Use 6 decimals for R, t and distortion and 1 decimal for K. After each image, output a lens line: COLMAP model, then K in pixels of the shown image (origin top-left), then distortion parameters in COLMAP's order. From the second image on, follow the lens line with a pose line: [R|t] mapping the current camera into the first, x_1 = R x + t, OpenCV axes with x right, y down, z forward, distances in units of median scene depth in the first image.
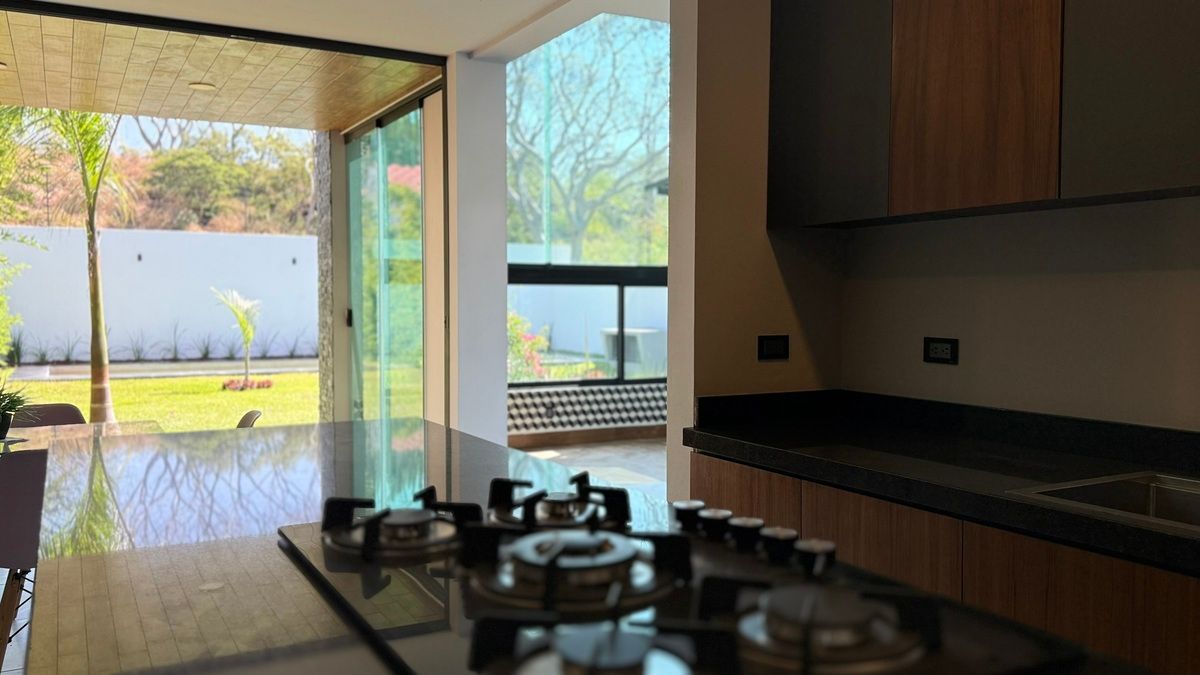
lens RADIAL K [[976.4, 0, 598.6], [0, 976.4, 344.5], [0, 0, 1]] dist [0.064026, -0.084569]
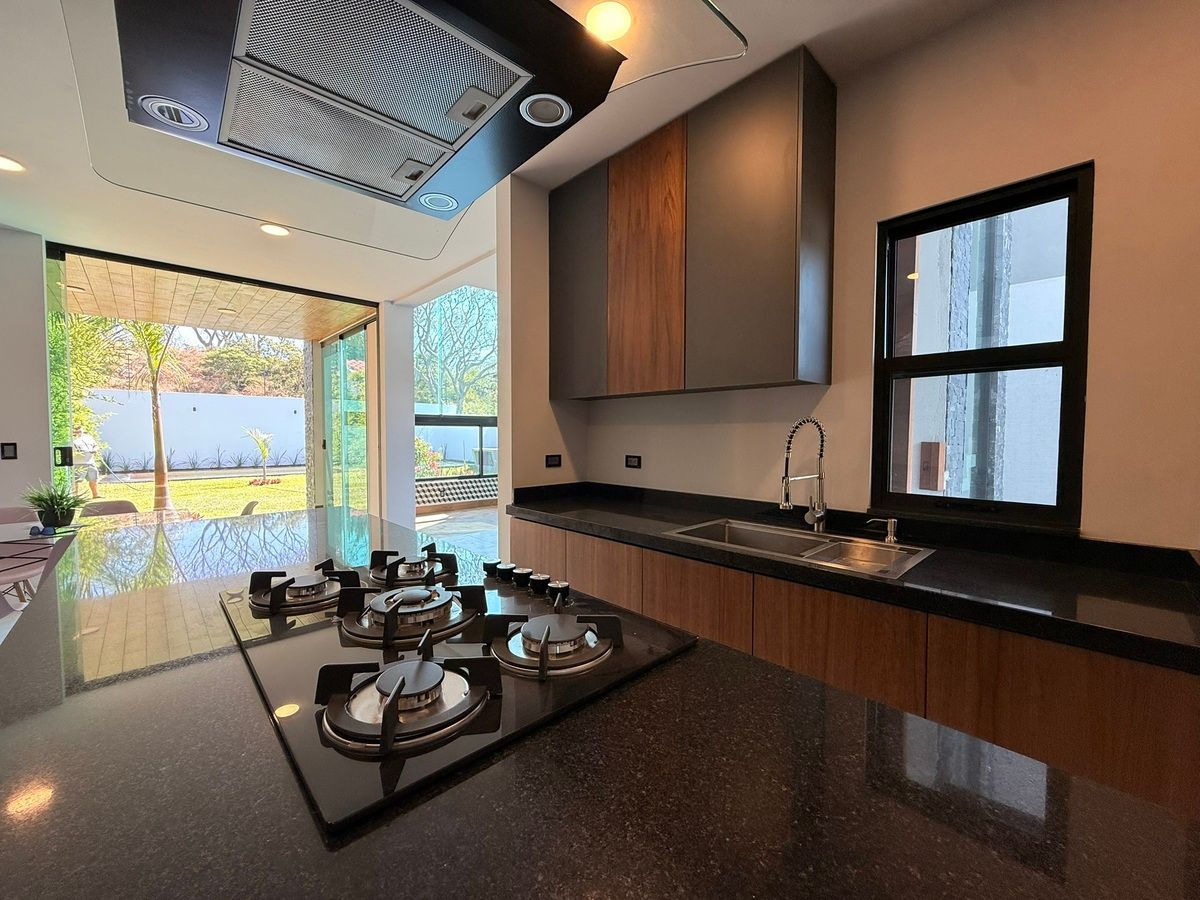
lens RADIAL K [[481.2, 0, 600.0], [0, 481.2, 453.6], [0, 0, 1]] dist [0.002939, 0.000848]
pose [[0.967409, -0.012370, 0.252916, 0.010580], [0.012756, 0.999919, 0.000113, -0.004142], [-0.252897, 0.003117, 0.967488, 0.019419]]
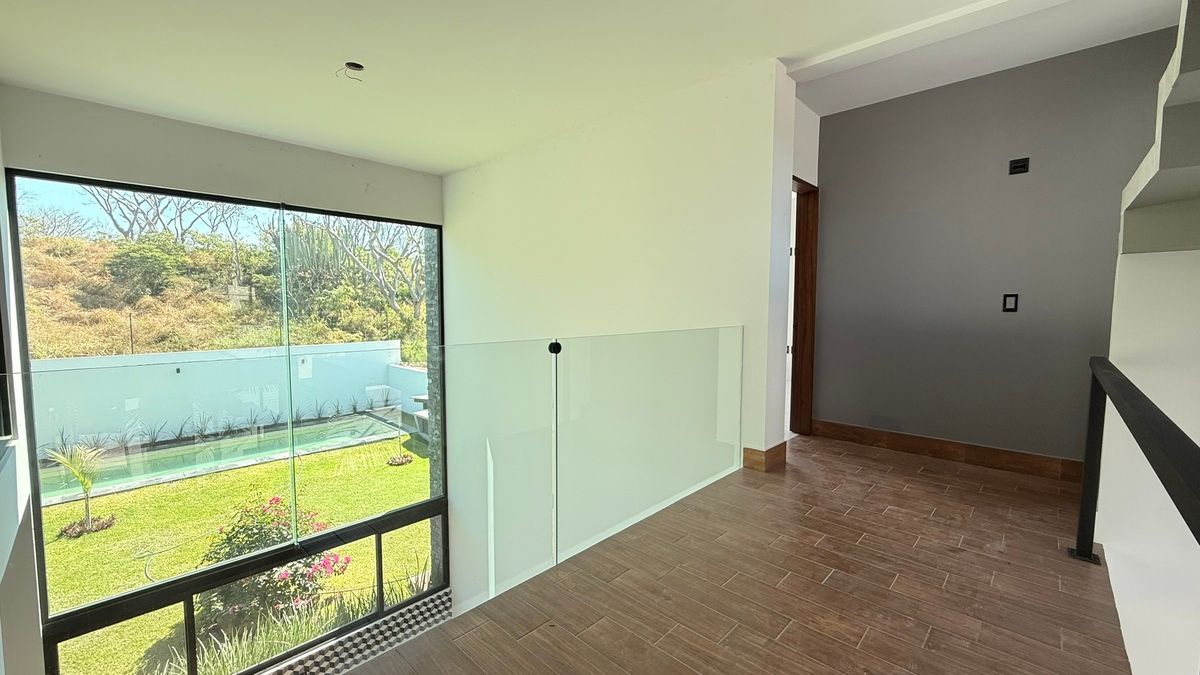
lens RADIAL K [[480.4, 0, 595.4], [0, 480.4, 343.1], [0, 0, 1]] dist [0.004966, 0.000678]
pose [[0.955346, -0.024995, 0.294432, 0.112236], [0.012813, 0.998983, 0.043233, -0.321956], [-0.295213, -0.037530, 0.954694, 0.397226]]
